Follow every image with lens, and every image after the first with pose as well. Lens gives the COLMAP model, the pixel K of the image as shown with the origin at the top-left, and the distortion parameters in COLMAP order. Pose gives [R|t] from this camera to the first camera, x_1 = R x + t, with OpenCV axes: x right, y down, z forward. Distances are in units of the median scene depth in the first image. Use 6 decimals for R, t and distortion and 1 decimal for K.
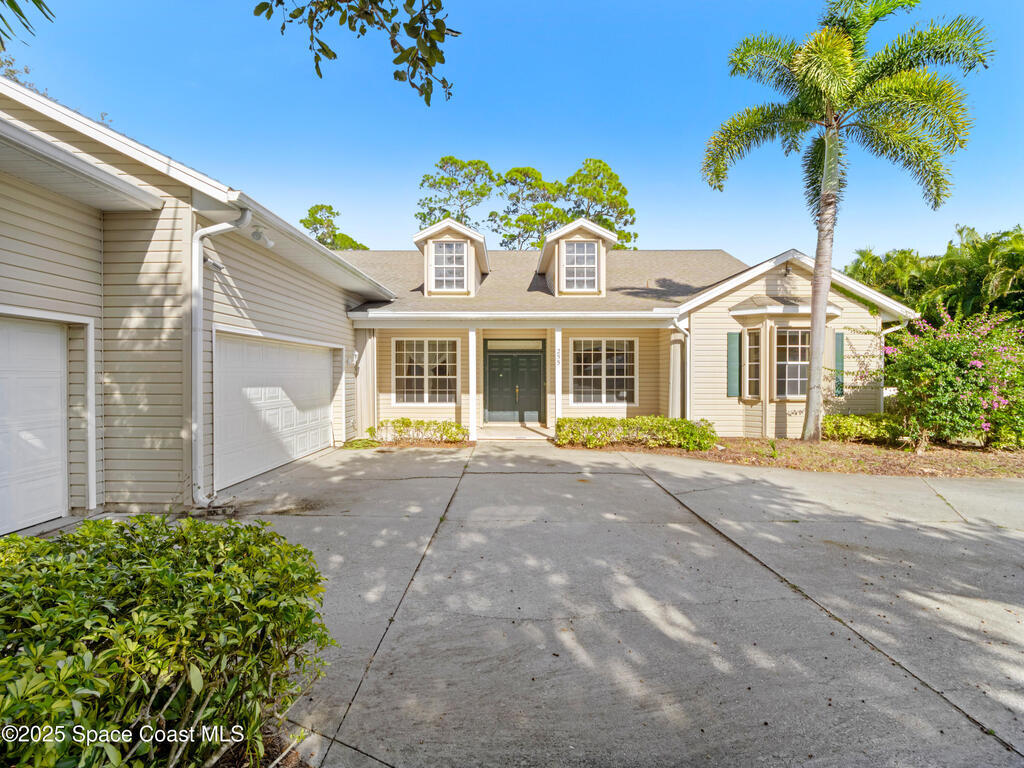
lens RADIAL K [[500.1, 0, 511.8], [0, 500.1, 379.3], [0, 0, 1]] dist [-0.013826, -0.001703]
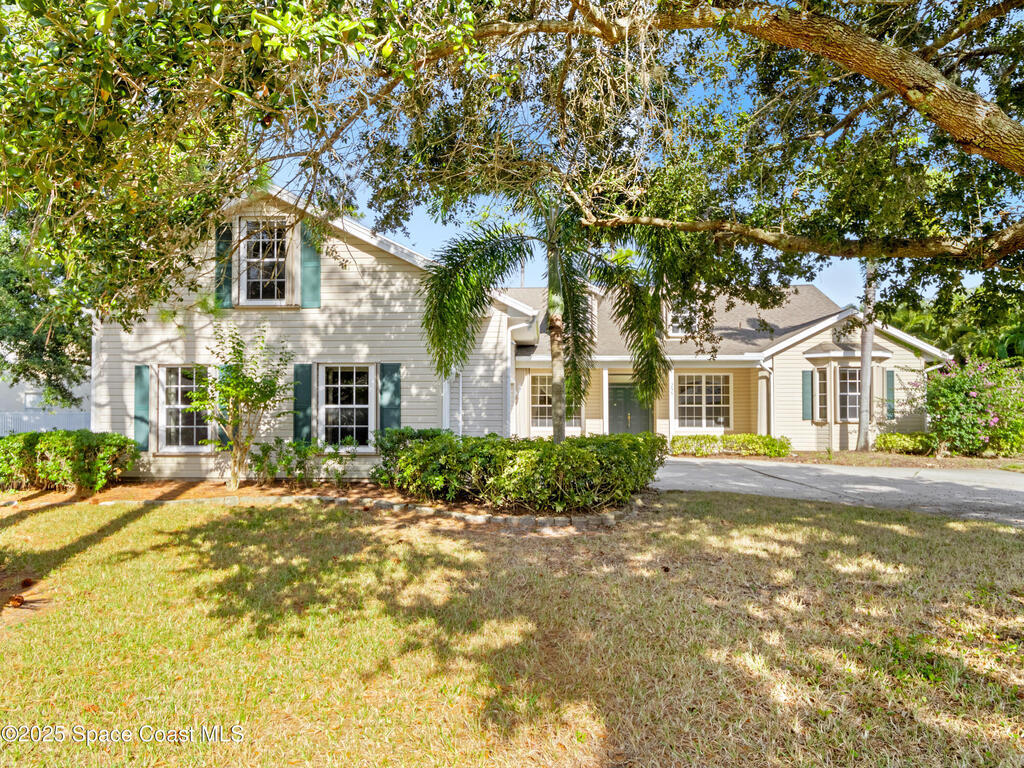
lens RADIAL K [[714.8, 0, 512.9], [0, 714.8, 392.4], [0, 0, 1]] dist [-0.008482, 0.001278]
pose [[0.998945, -0.000023, -0.045917, -0.236914], [-0.001699, 0.999297, -0.037464, 0.034226], [0.045886, 0.037503, 0.998242, -0.891707]]
